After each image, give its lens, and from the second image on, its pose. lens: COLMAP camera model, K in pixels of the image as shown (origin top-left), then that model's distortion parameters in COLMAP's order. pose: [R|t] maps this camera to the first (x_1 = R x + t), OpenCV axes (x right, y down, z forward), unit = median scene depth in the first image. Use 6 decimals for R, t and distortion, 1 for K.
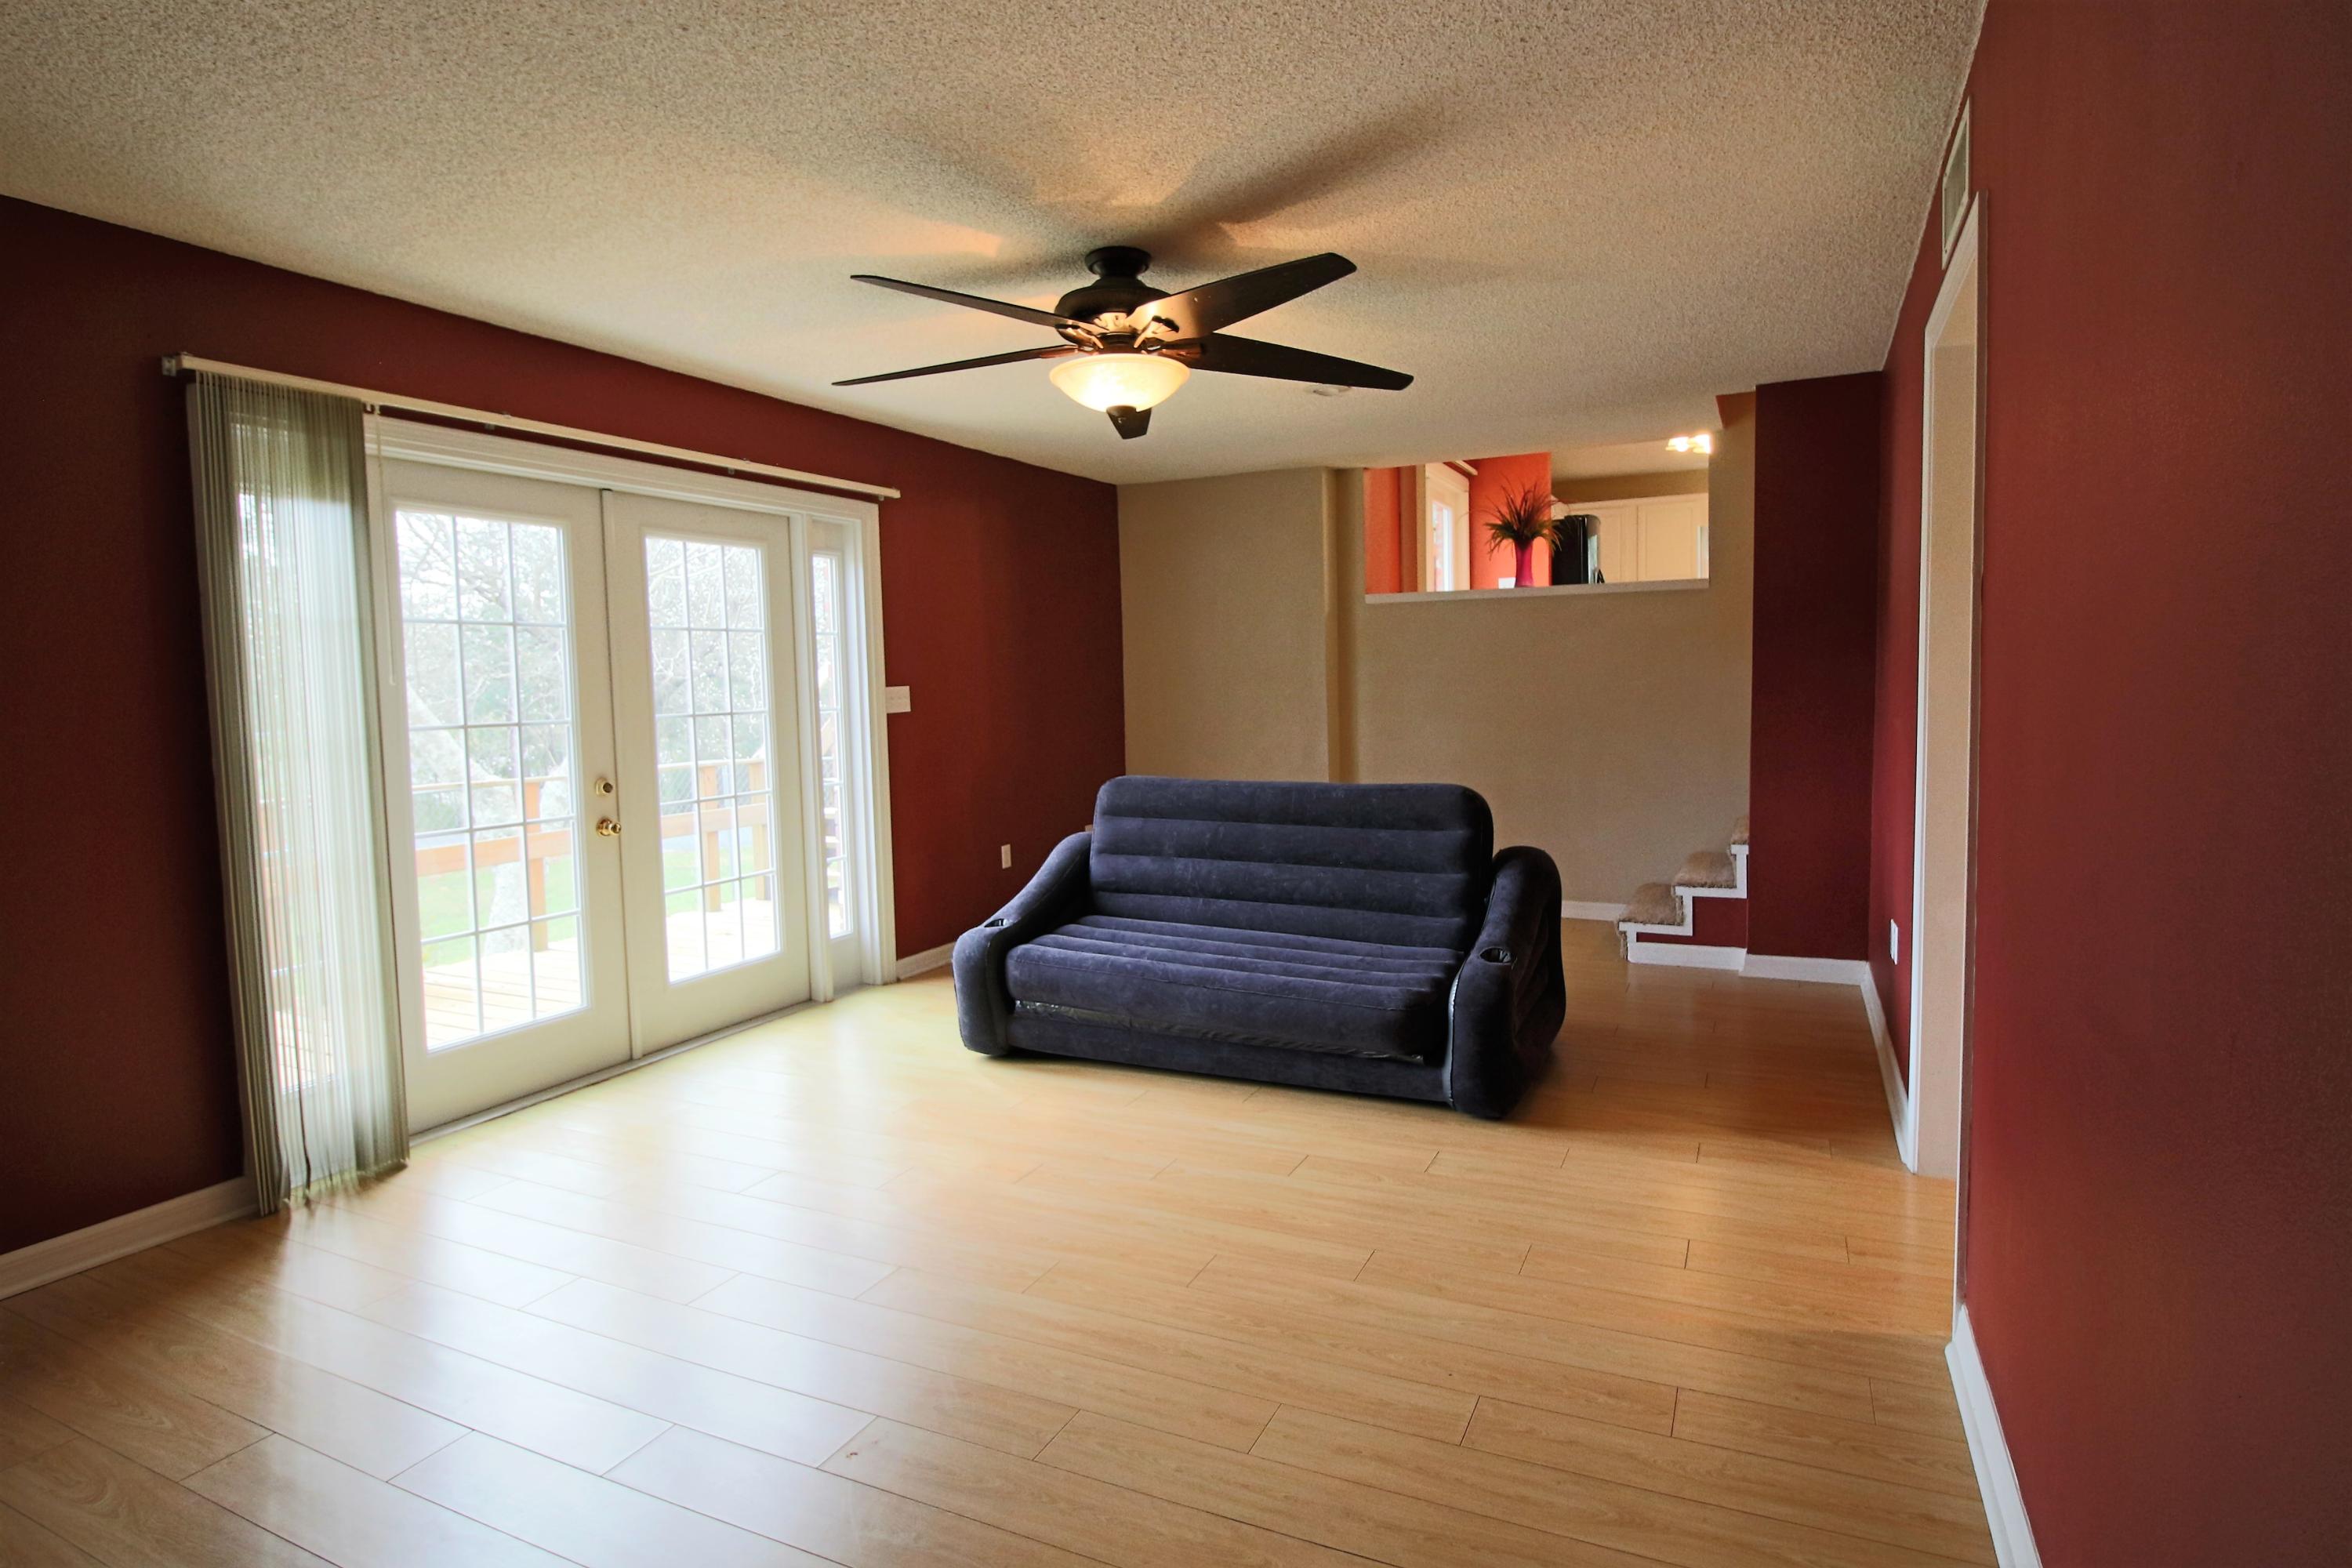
lens RADIAL K [[1219.6, 0, 1183.3], [0, 1219.6, 776.4], [0, 0, 1]] dist [-0.005125, -0.006693]
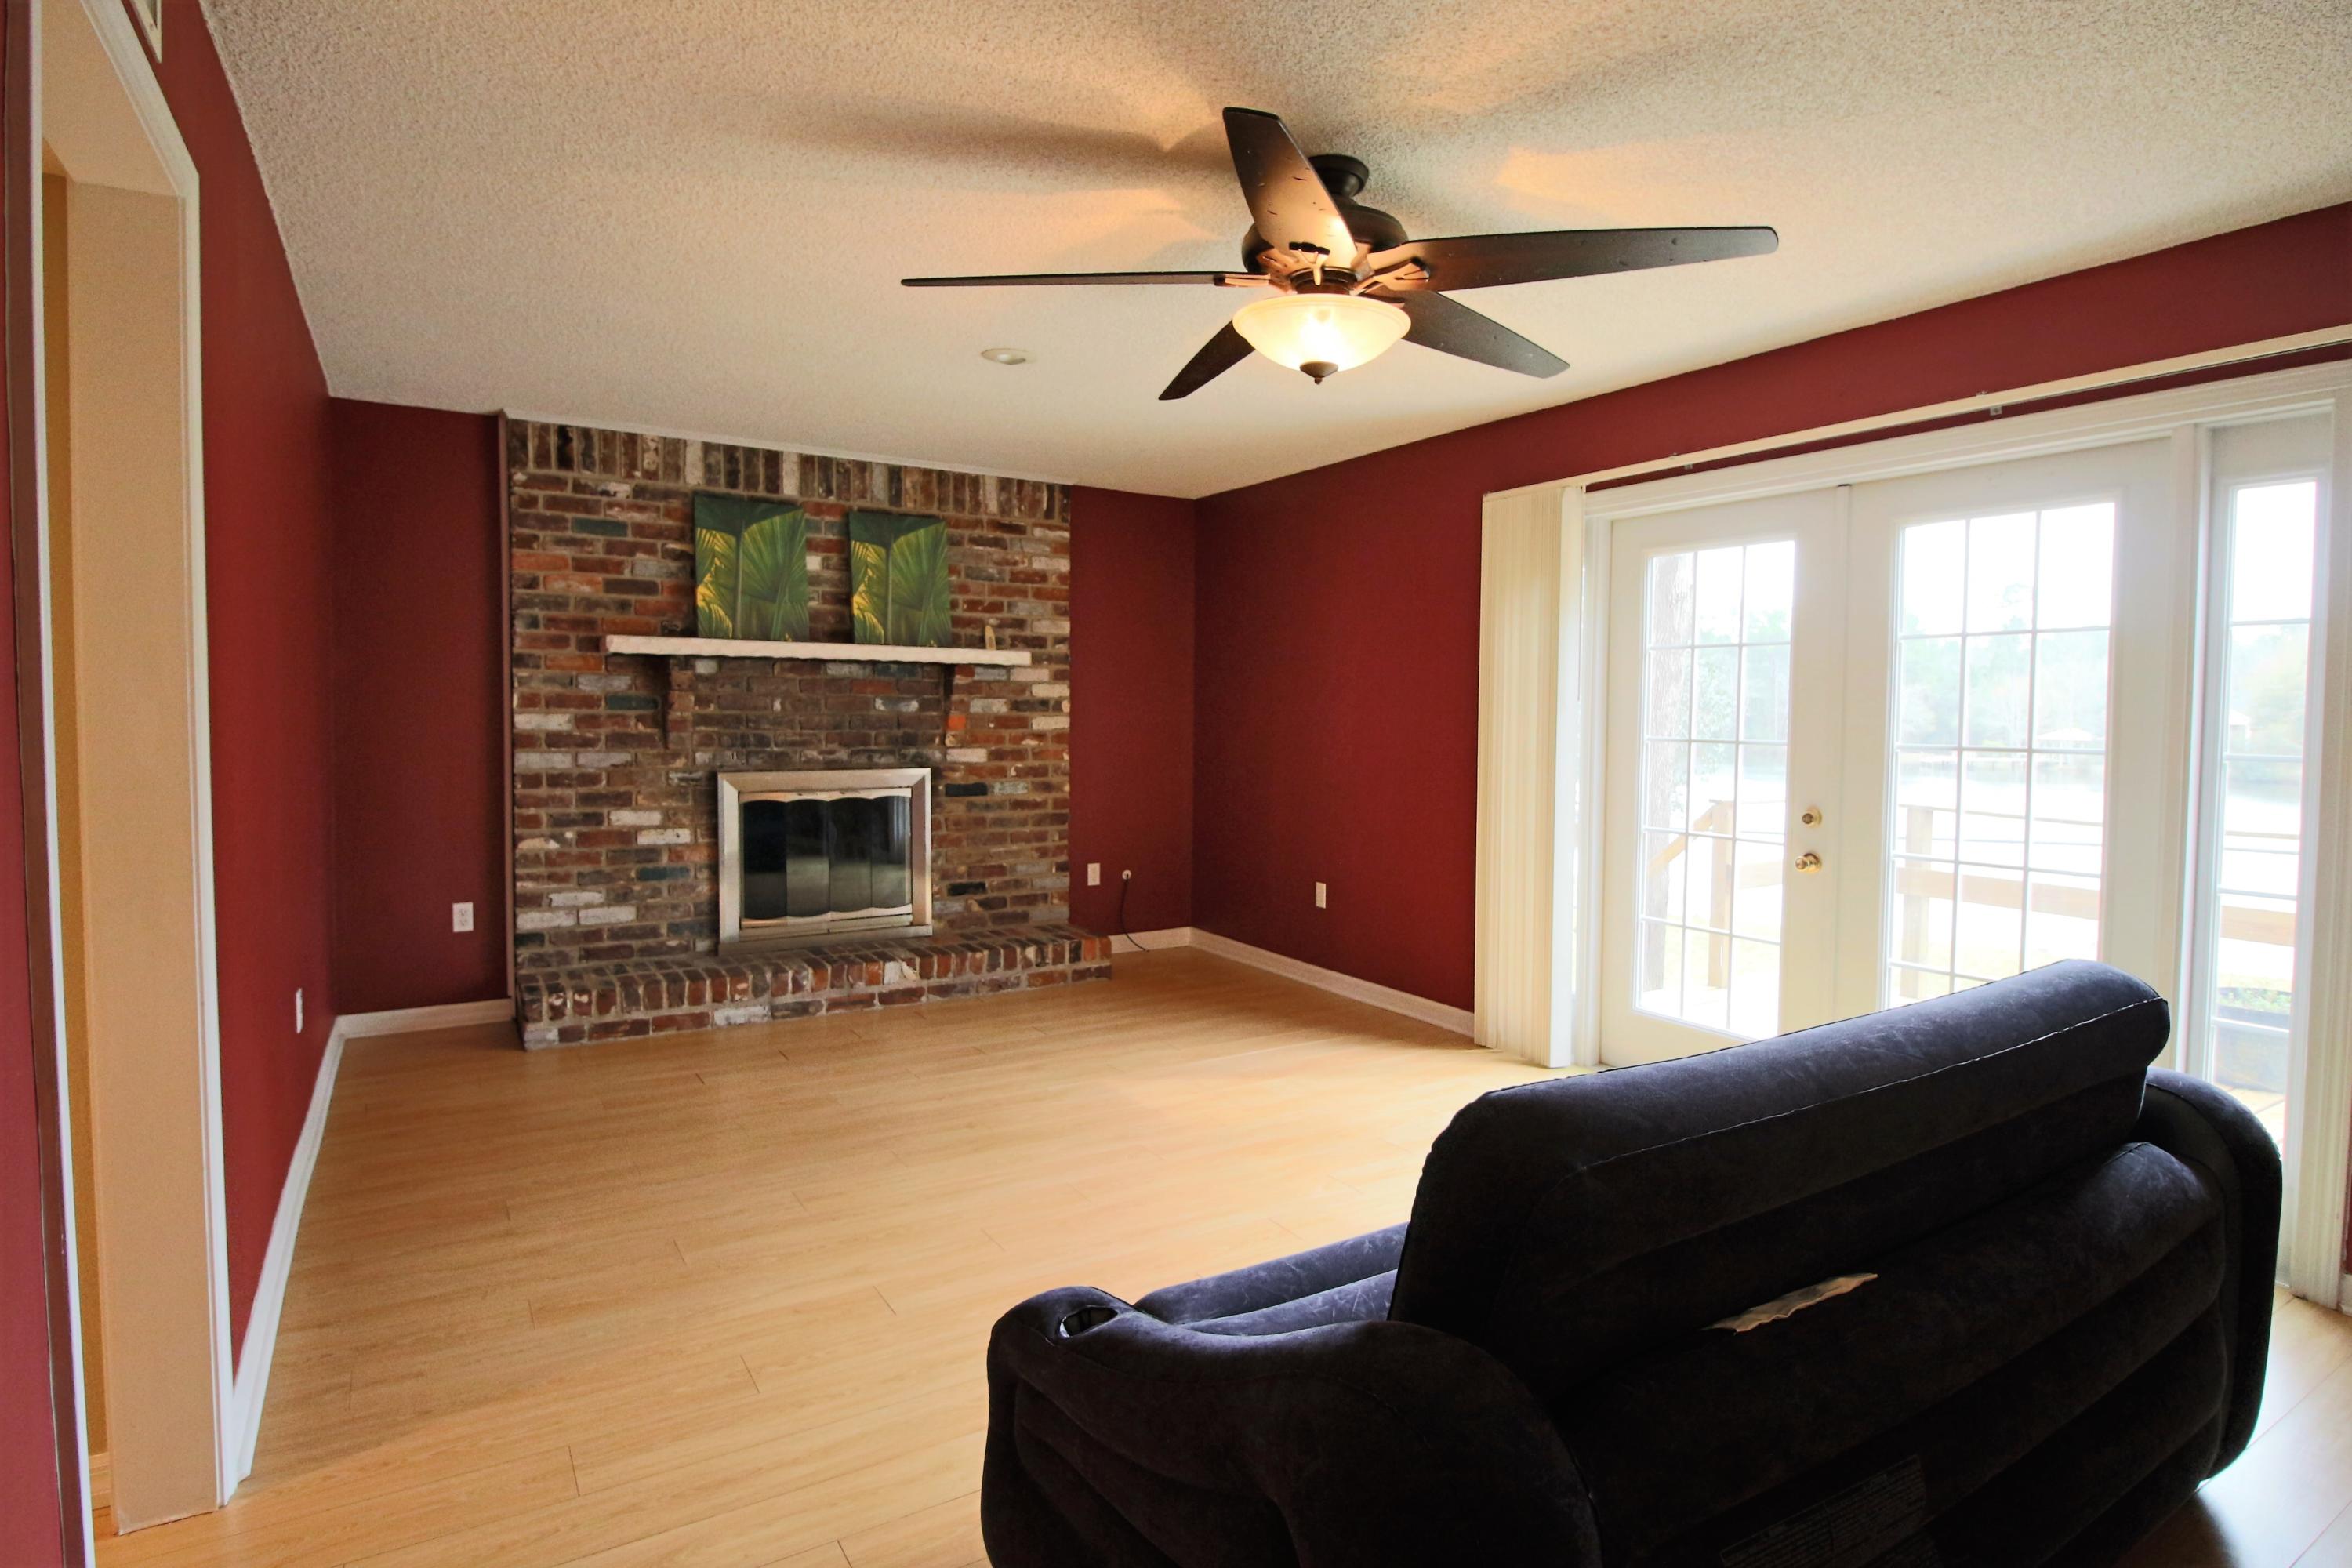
lens RADIAL K [[1219.6, 0, 1182.0], [0, 1219.6, 779.8], [0, 0, 1]] dist [-0.005125, -0.006693]
pose [[-0.530293, 0.066503, -0.845202, 0.691985], [-0.068751, 0.990262, 0.121052, -0.126620], [0.845022, 0.122301, -0.520557, 1.394646]]
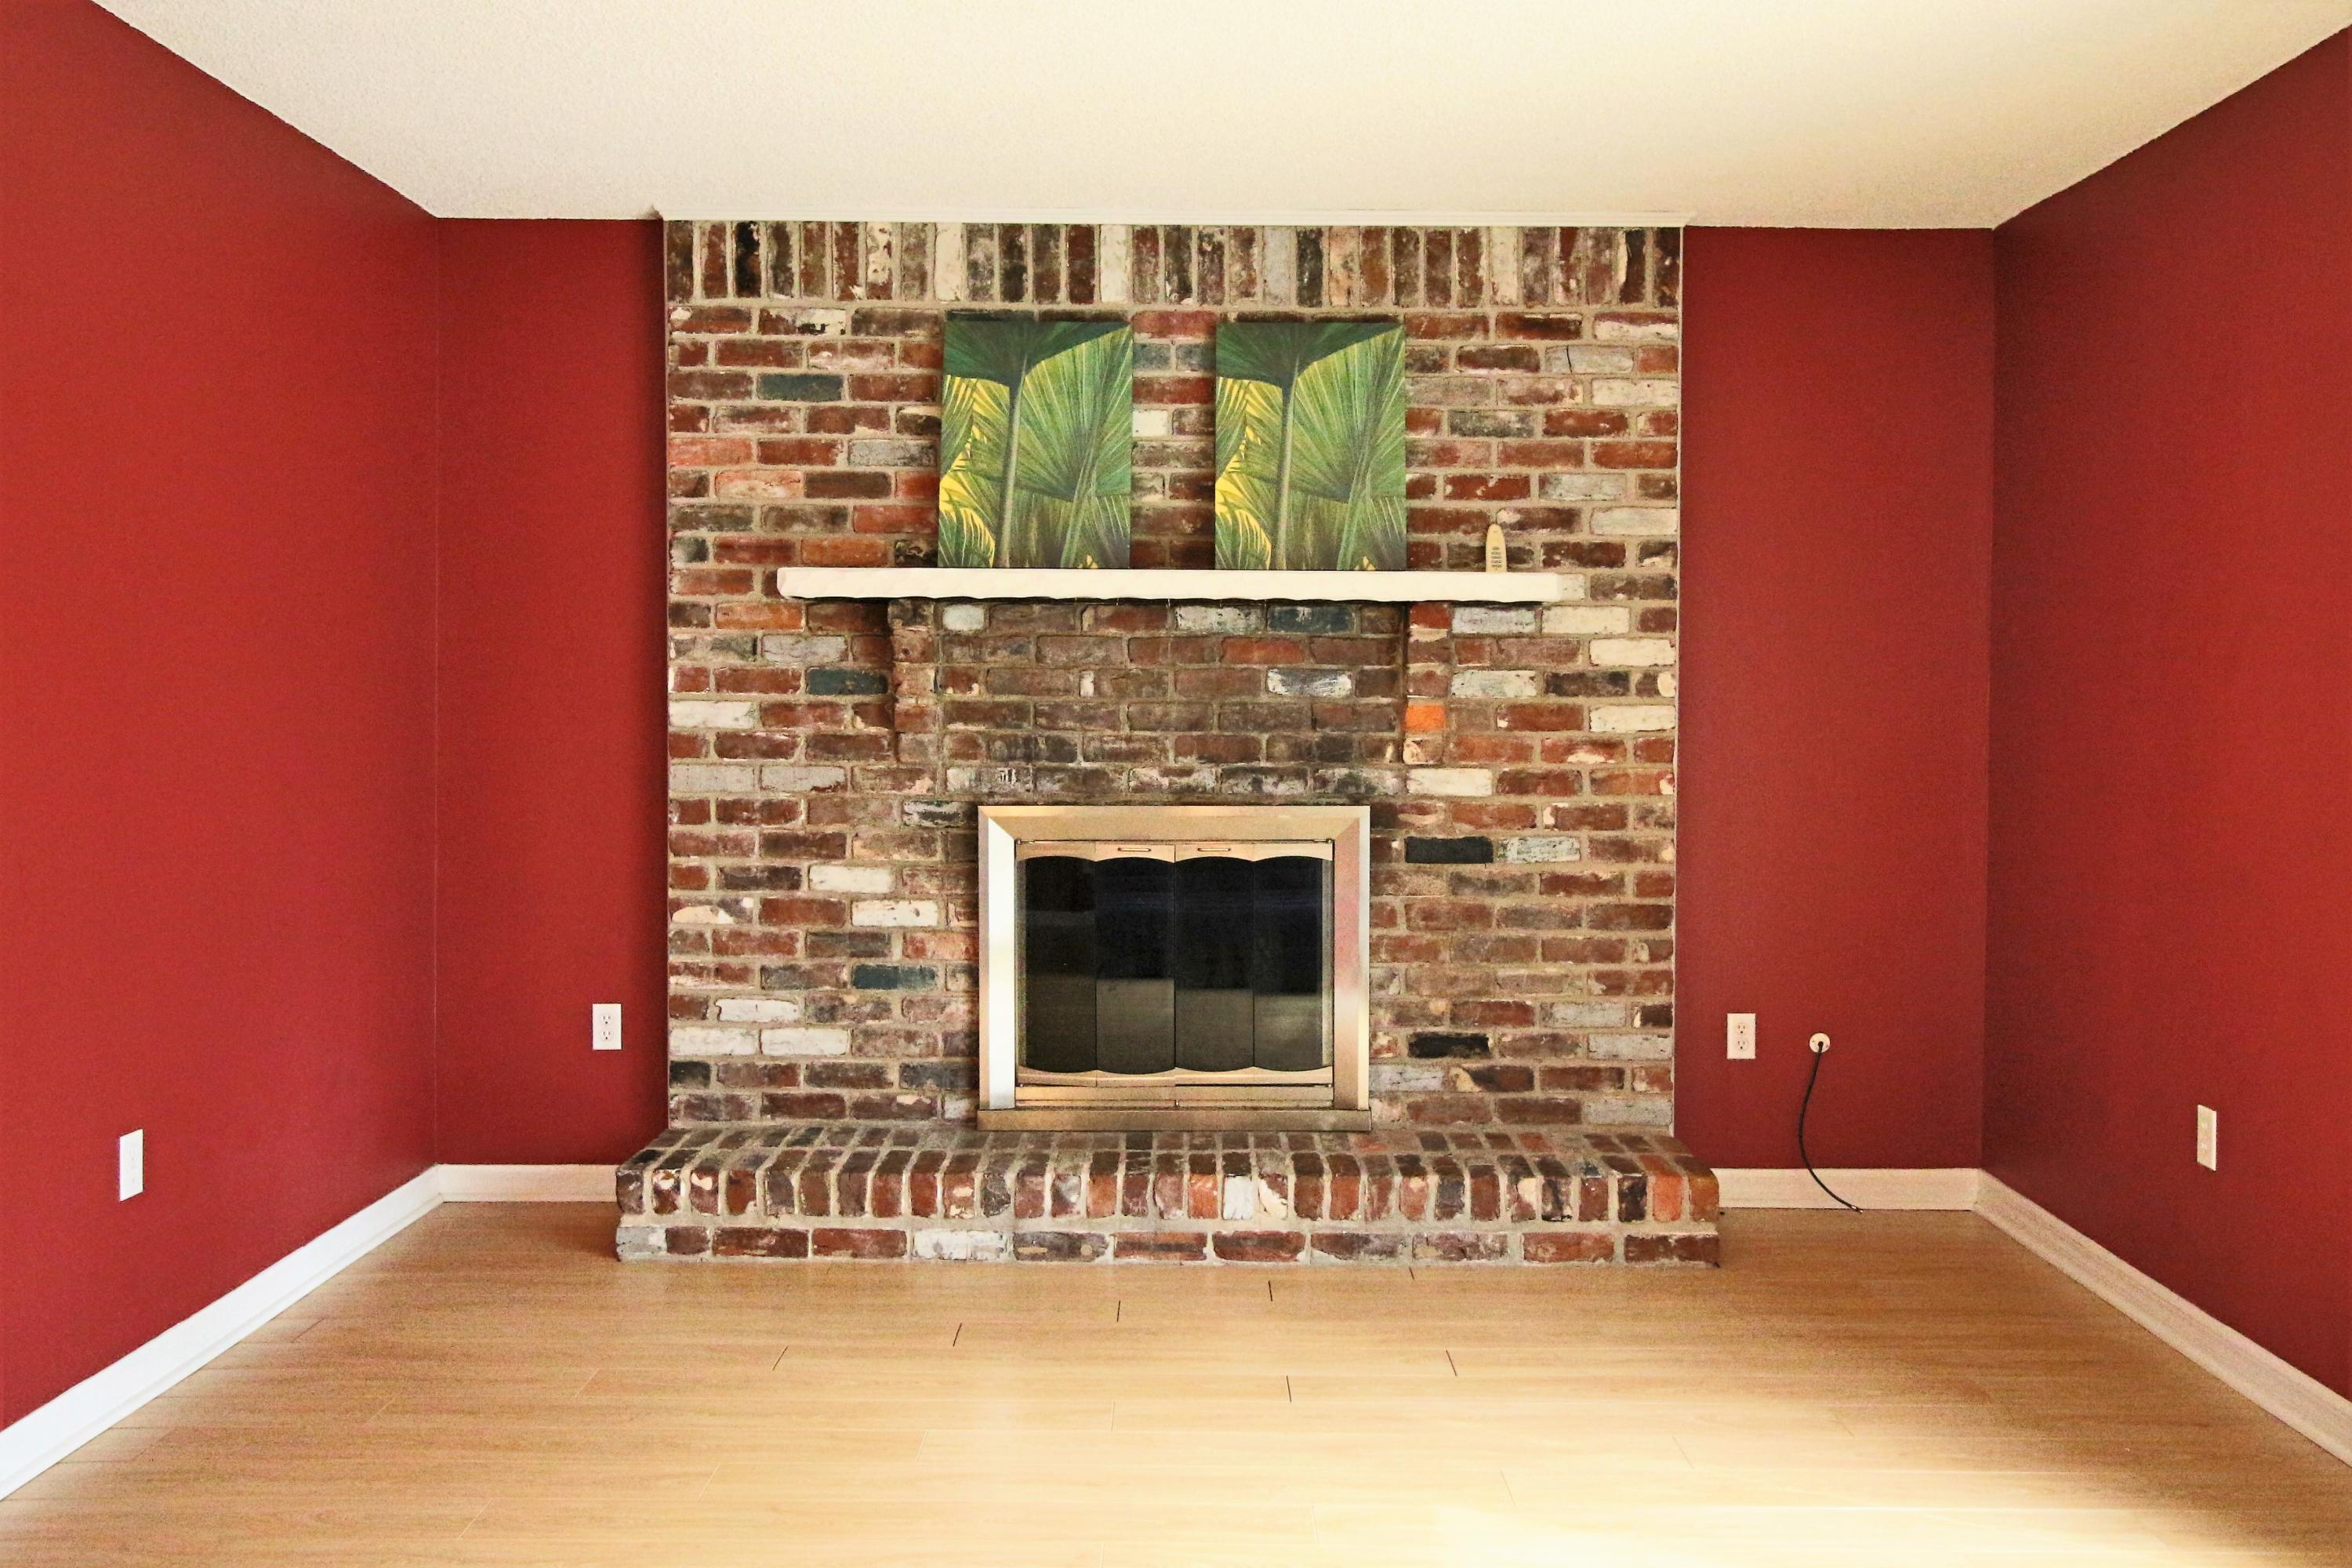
lens RADIAL K [[2068.1, 0, 1175.4], [0, 2068.1, 770.9], [0, 0, 1]] dist [0.017306, -0.002269]
pose [[-0.899152, 0.035471, -0.436197, 0.427408], [-0.021316, 0.991977, 0.124605, -0.123085], [0.437117, 0.121337, -0.891182, 1.437467]]
